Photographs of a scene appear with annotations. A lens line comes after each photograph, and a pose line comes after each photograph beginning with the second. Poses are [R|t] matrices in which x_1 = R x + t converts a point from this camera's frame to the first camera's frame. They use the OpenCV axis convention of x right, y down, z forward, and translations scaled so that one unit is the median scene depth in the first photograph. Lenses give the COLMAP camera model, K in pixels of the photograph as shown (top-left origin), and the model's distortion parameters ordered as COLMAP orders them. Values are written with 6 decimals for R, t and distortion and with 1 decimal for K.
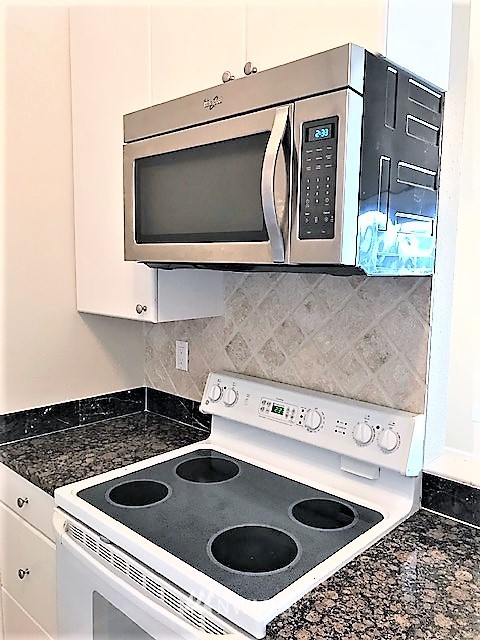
lens RADIAL K [[526.8, 0, 238.8], [0, 526.8, 315.5], [0, 0, 1]] dist [0.017467, -0.000789]
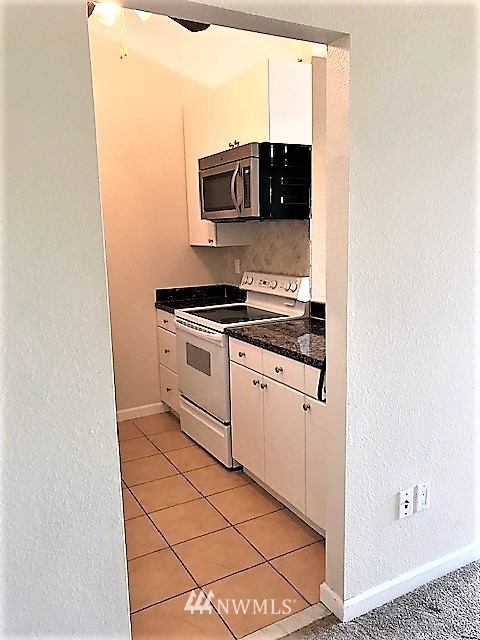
lens RADIAL K [[526.8, 0, 243.0], [0, 526.8, 321.6], [0, 0, 1]] dist [0.017467, -0.000789]
pose [[0.952263, 0.015213, -0.304899, 0.672848], [0.006402, 0.997543, 0.069768, 0.183091], [0.305211, -0.068389, 0.949826, -1.196650]]
